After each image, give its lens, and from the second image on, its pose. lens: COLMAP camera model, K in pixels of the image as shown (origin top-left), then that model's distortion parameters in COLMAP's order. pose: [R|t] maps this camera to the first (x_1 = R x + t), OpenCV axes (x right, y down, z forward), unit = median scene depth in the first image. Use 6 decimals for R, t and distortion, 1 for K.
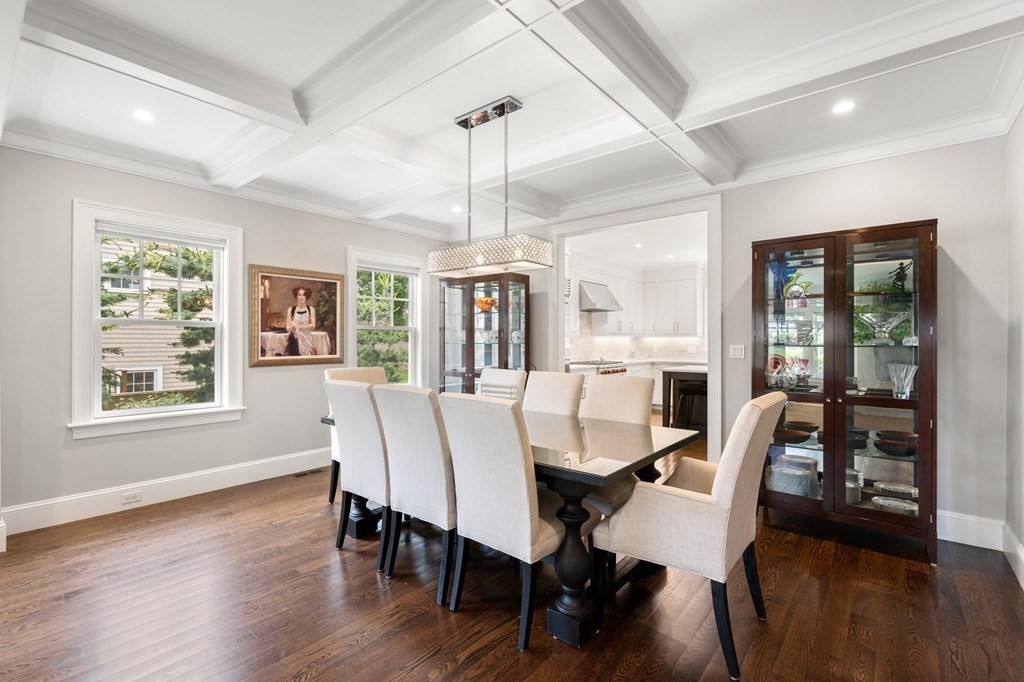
lens RADIAL K [[468.6, 0, 502.3], [0, 468.6, 340.6], [0, 0, 1]] dist [-0.006332, 0.000346]
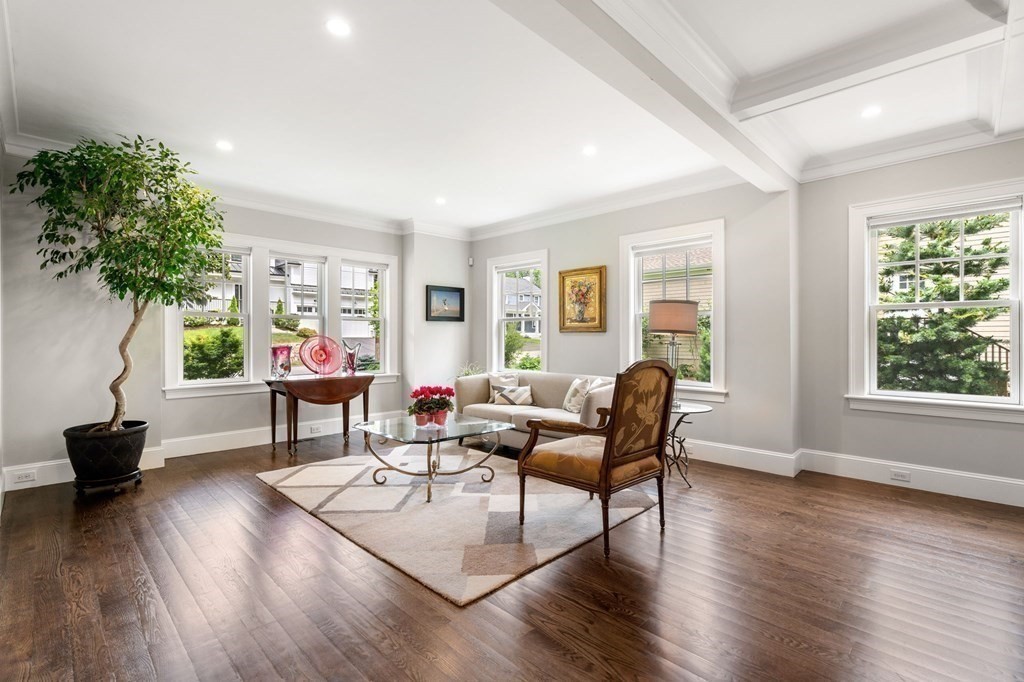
lens RADIAL K [[468.6, 0, 511.5], [0, 468.6, 341.4], [0, 0, 1]] dist [-0.006332, 0.000346]
pose [[-0.091441, 0.005149, -0.995797, 0.340720], [0.001854, 0.999986, 0.005000, 0.033677], [0.995809, -0.001389, -0.091449, 0.251010]]
